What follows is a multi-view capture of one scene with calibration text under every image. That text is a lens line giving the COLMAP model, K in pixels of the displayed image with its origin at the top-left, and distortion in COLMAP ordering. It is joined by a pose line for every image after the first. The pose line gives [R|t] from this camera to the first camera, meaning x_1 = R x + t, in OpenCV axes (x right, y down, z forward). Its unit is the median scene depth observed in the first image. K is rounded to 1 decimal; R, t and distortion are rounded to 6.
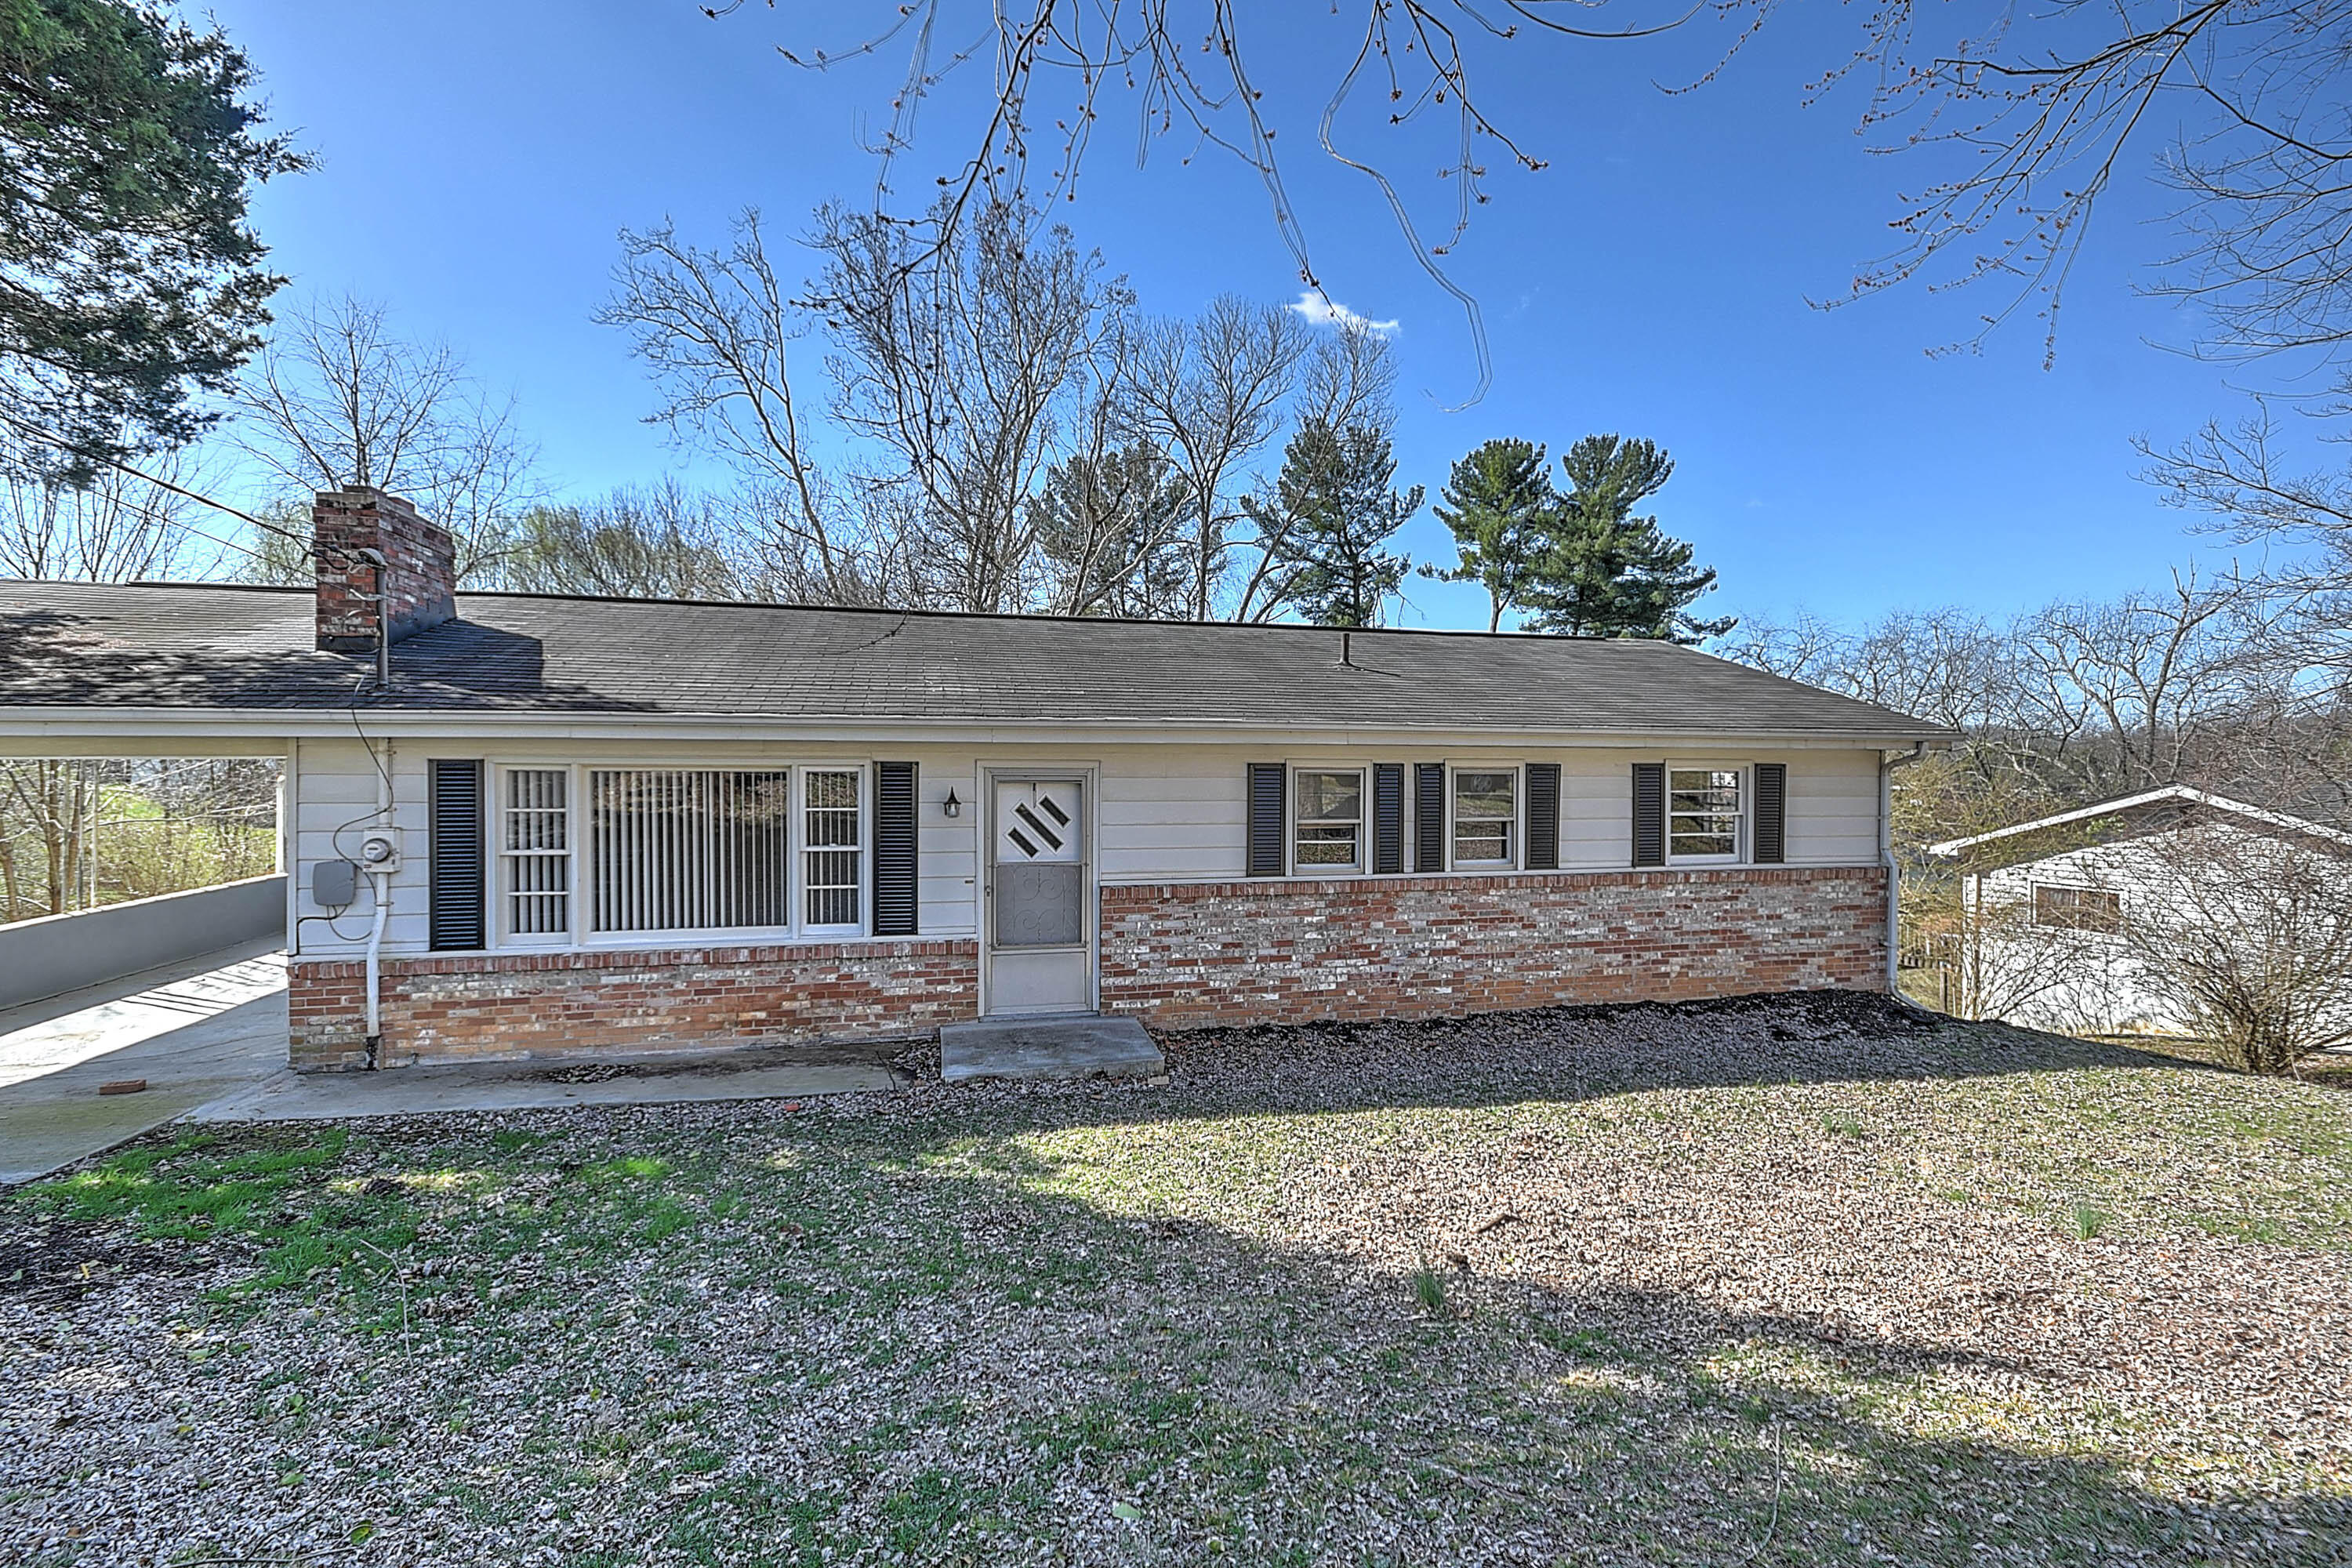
lens RADIAL K [[1032.3, 0, 1173.3], [0, 1032.3, 777.7], [0, 0, 1]] dist [0.000203, 0.009927]
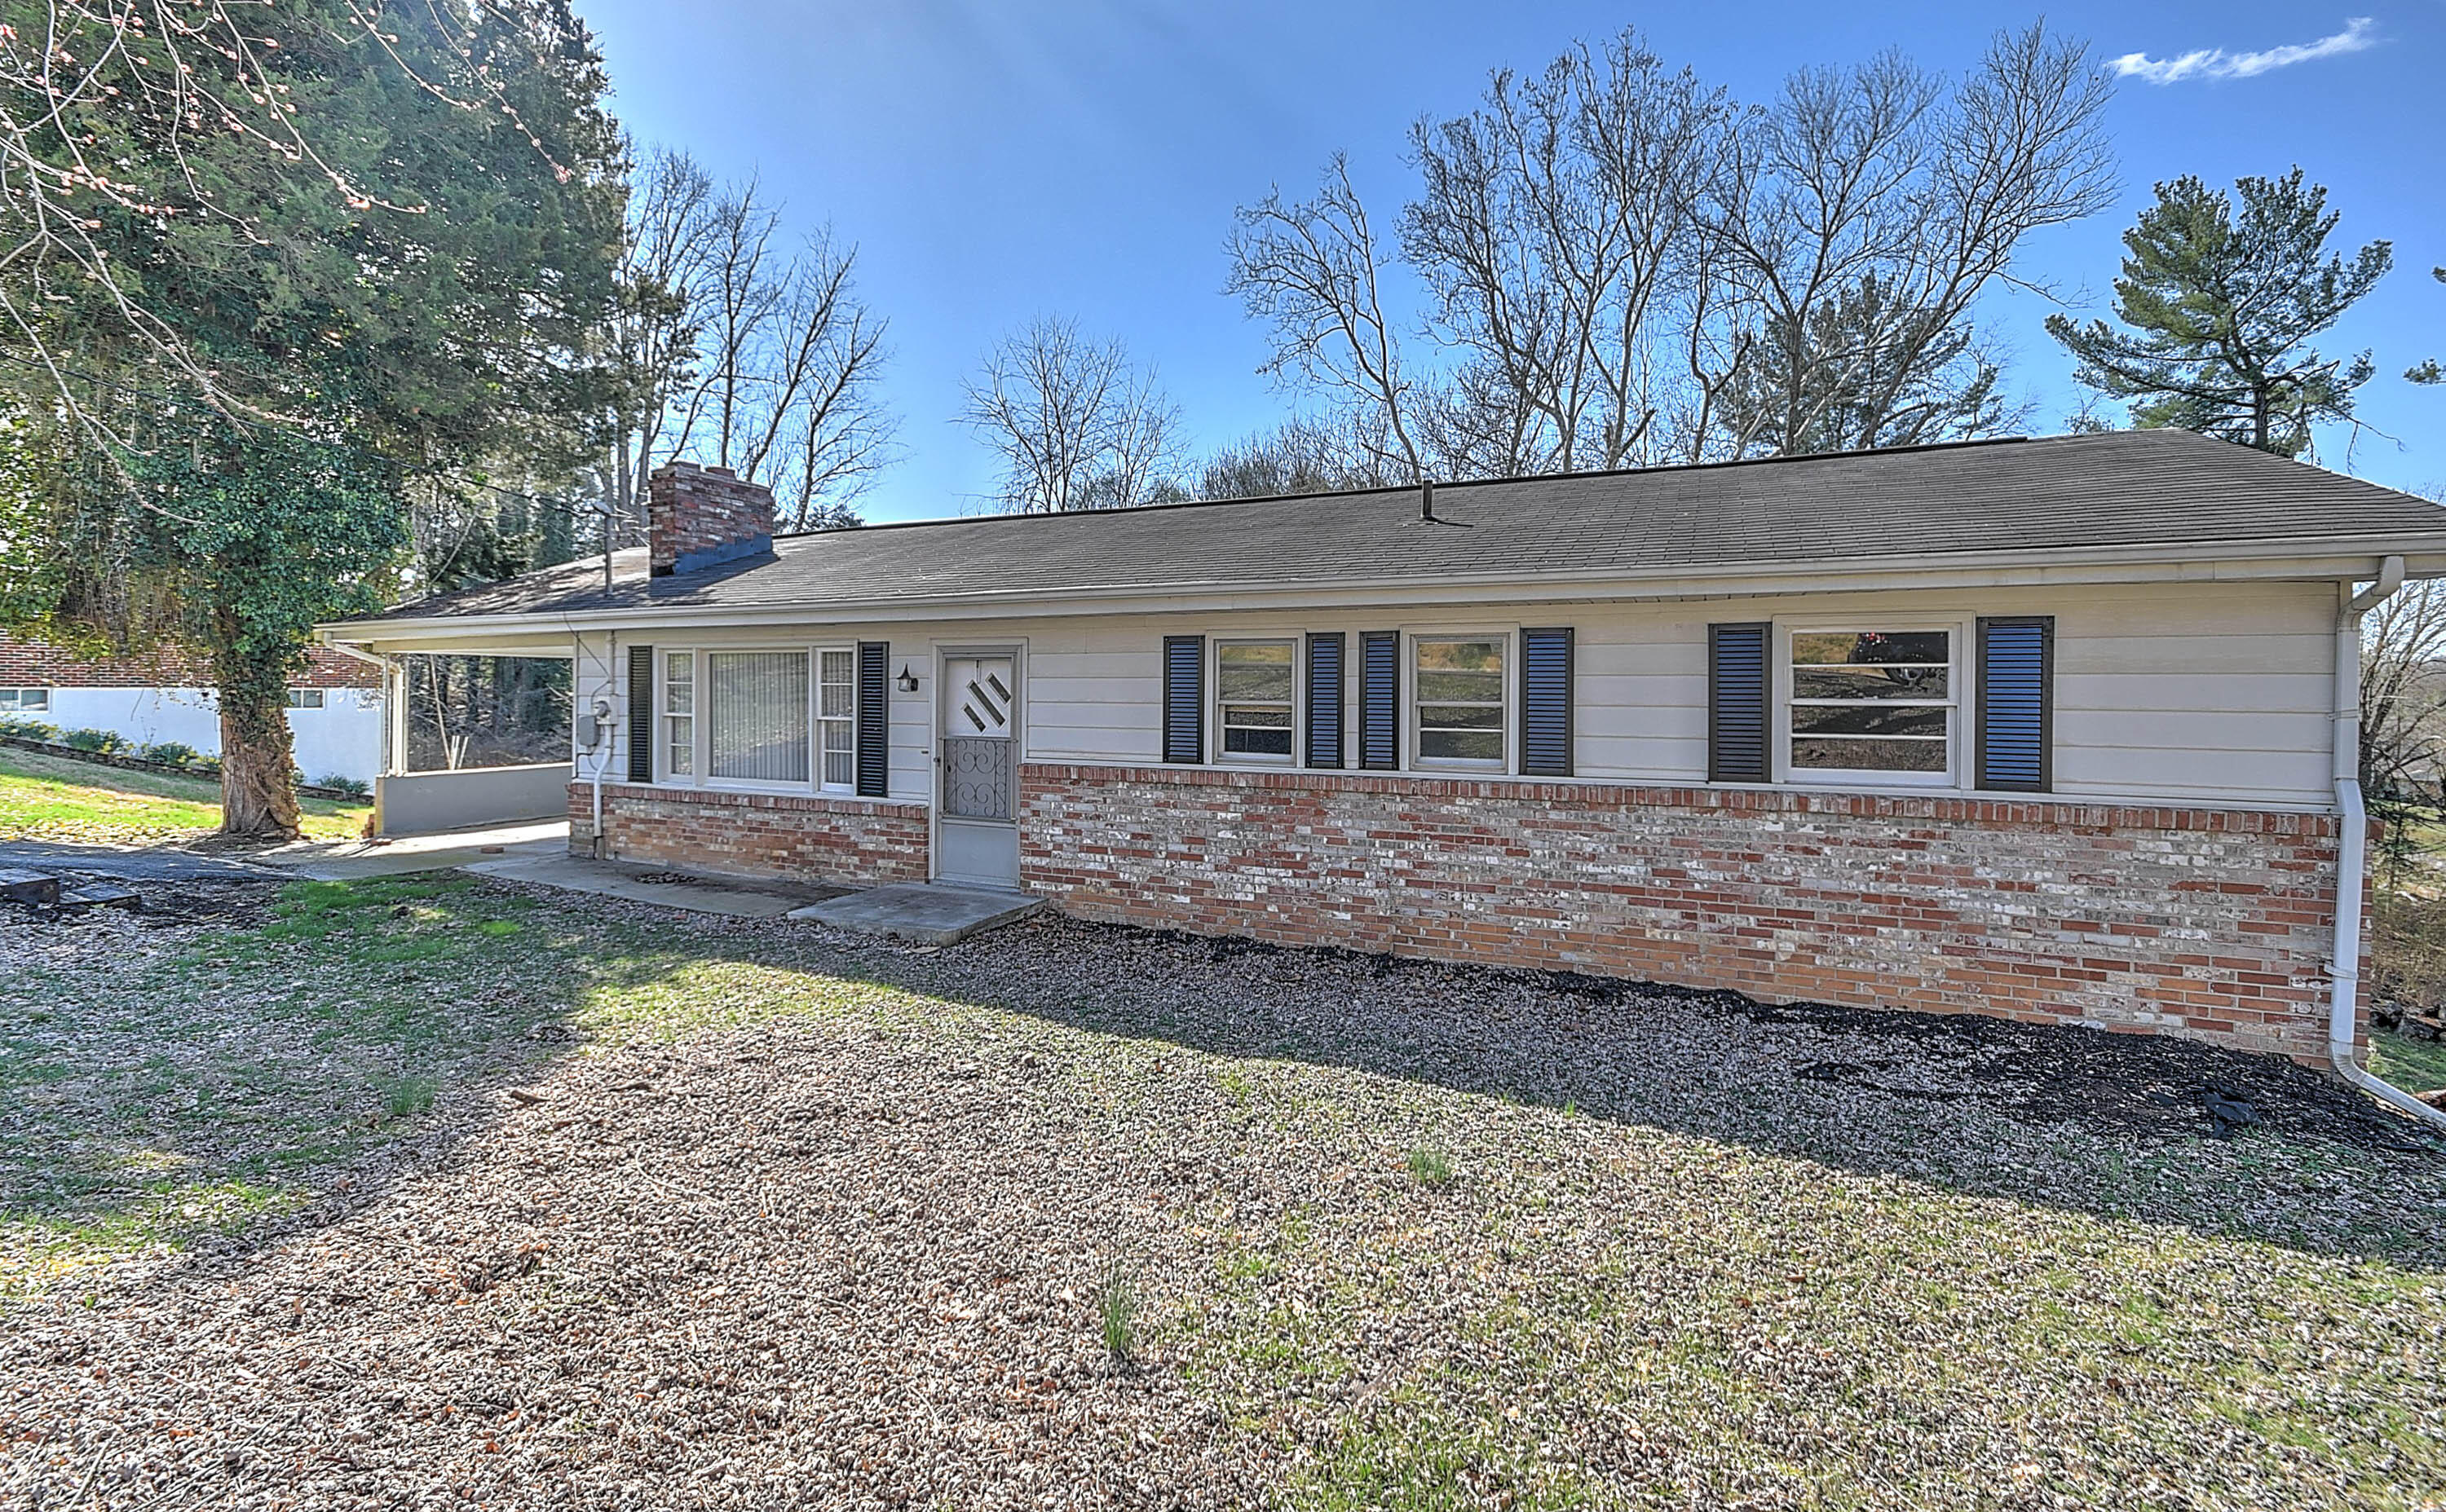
lens RADIAL K [[1073.1, 0, 1220.1], [0, 1073.1, 685.6], [0, 0, 1]] dist [0.001952, -0.000403]
pose [[0.776625, -0.002880, -0.629956, 0.694146], [-0.008458, 0.999852, -0.014999, 0.042092], [0.629906, 0.016977, 0.776486, 0.300558]]
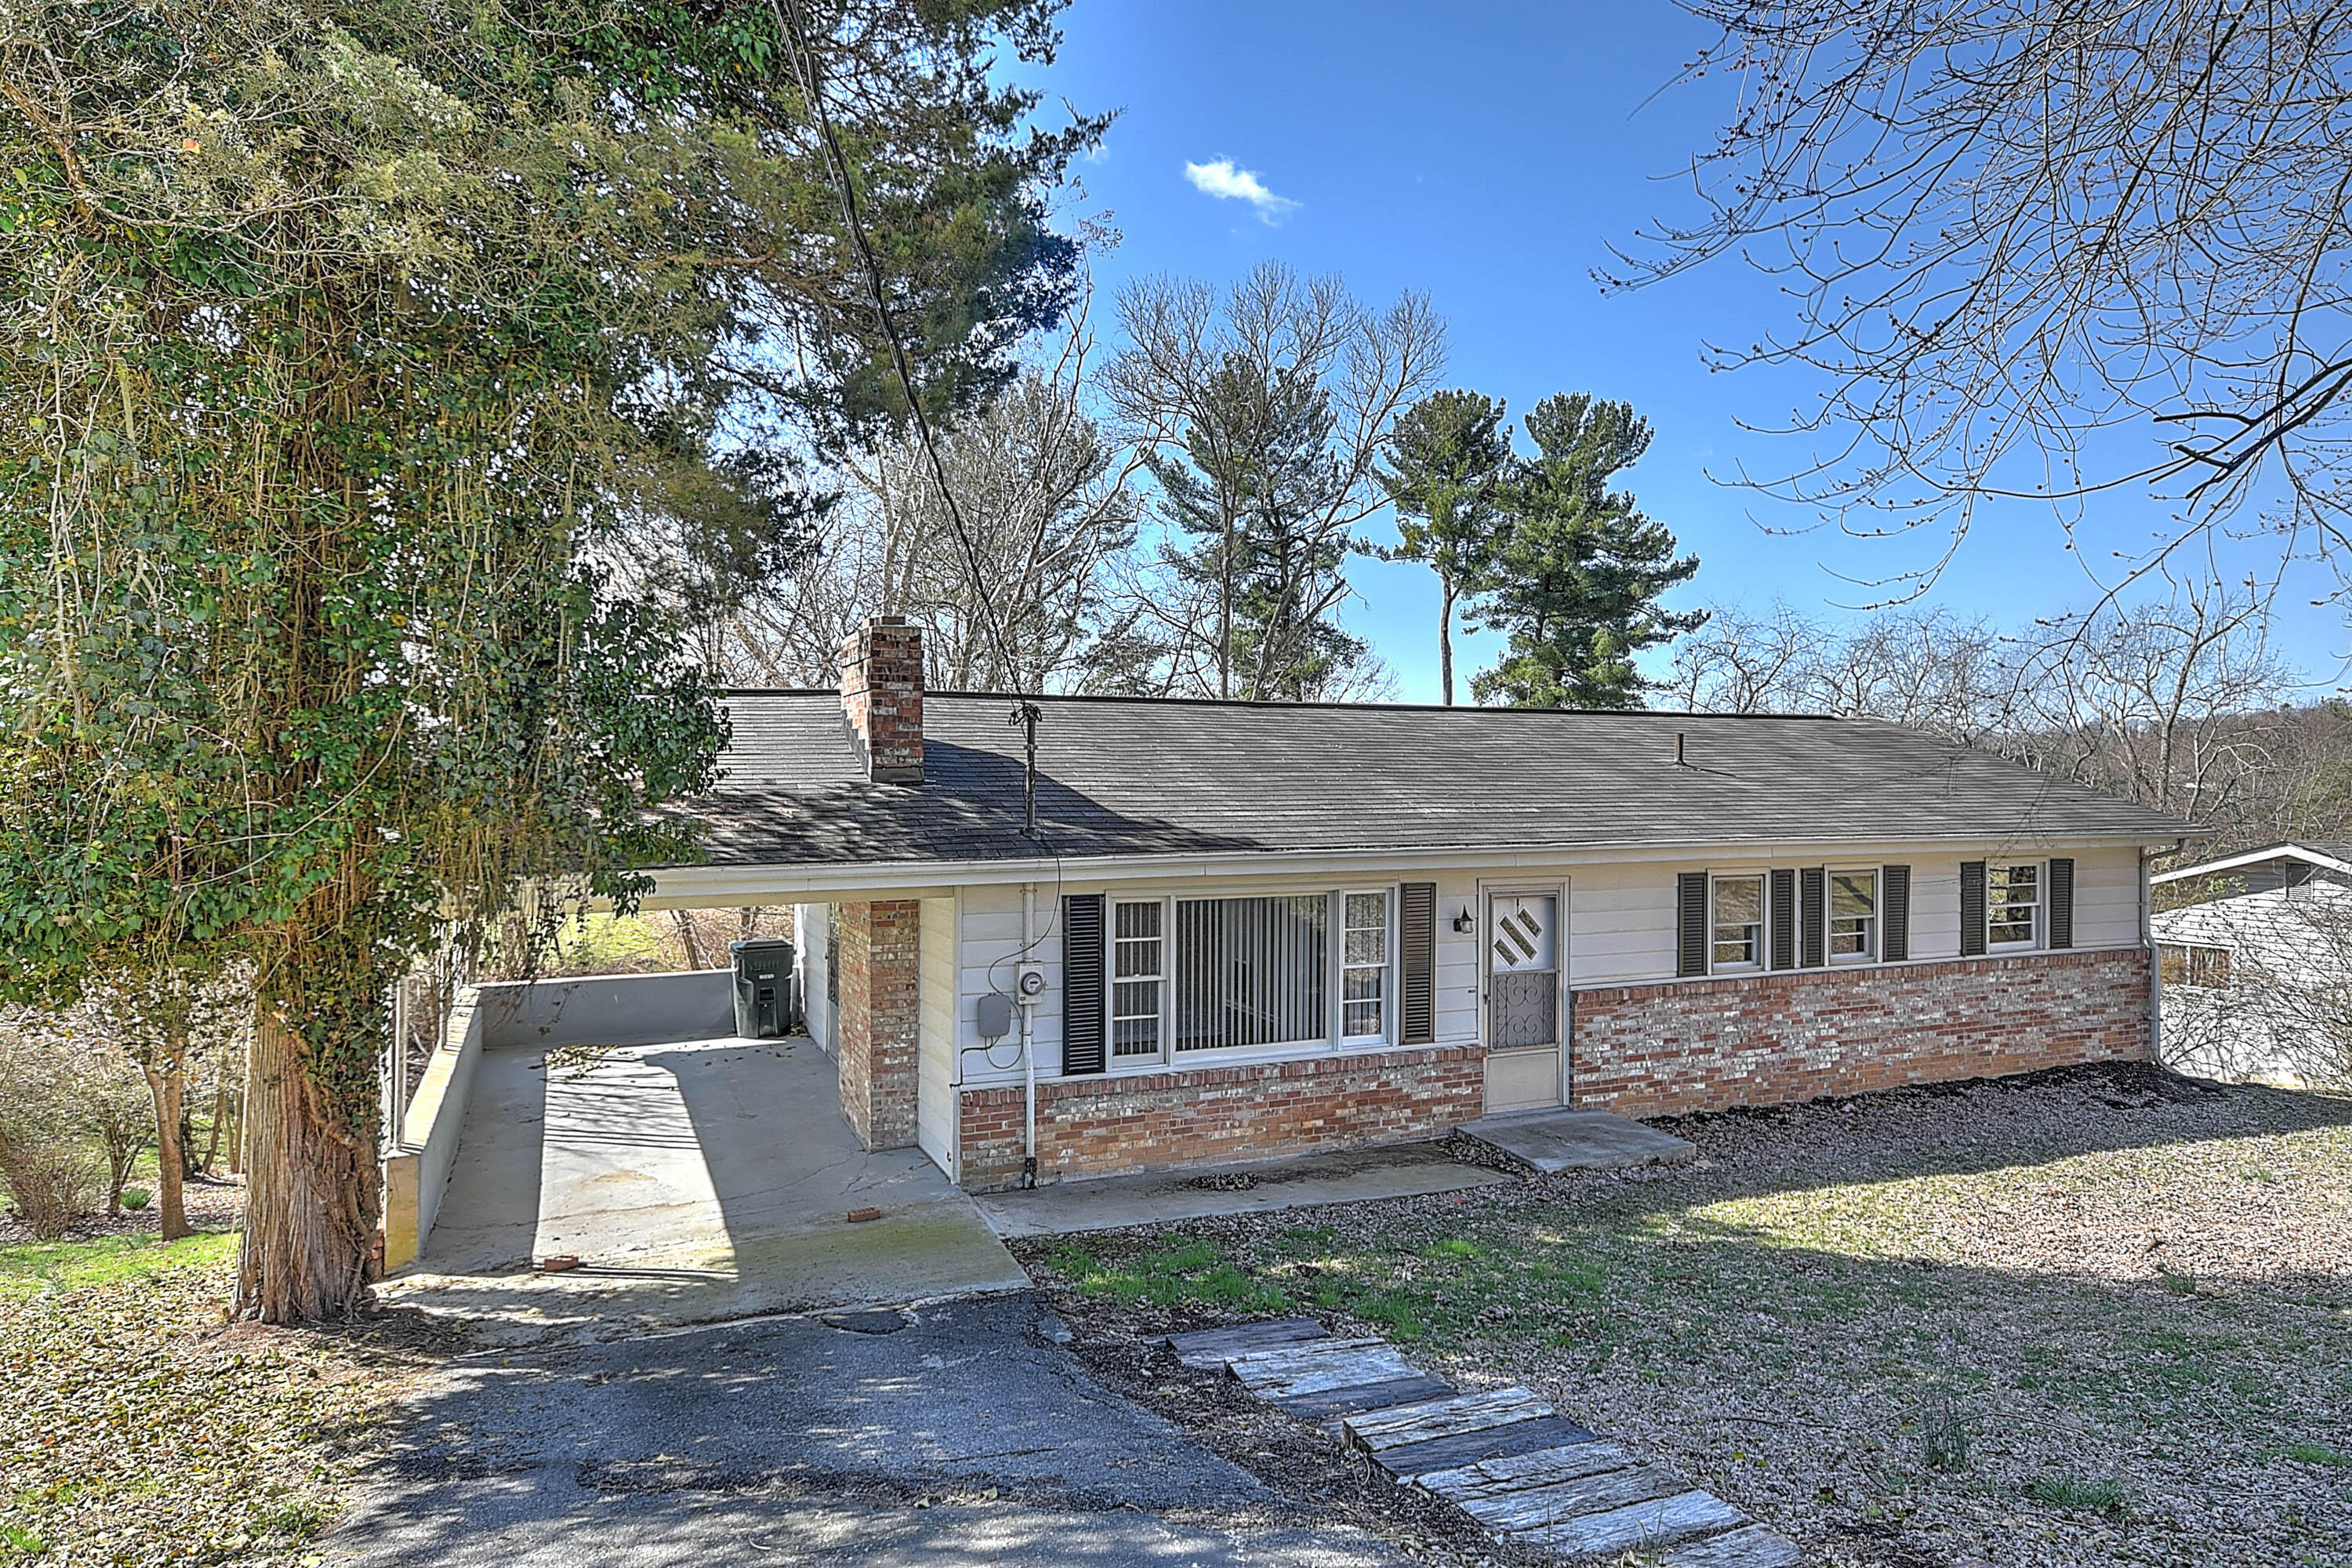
lens RADIAL K [[1382.1, 0, 1176.0], [0, 1382.1, 784.0], [0, 0, 1]] dist [-0.002564, 0.051283]
pose [[0.984973, -0.003219, 0.172676, -0.698853], [0.003528, 0.999993, -0.001480, -0.107425], [-0.172670, 0.002067, 0.984978, -0.348136]]
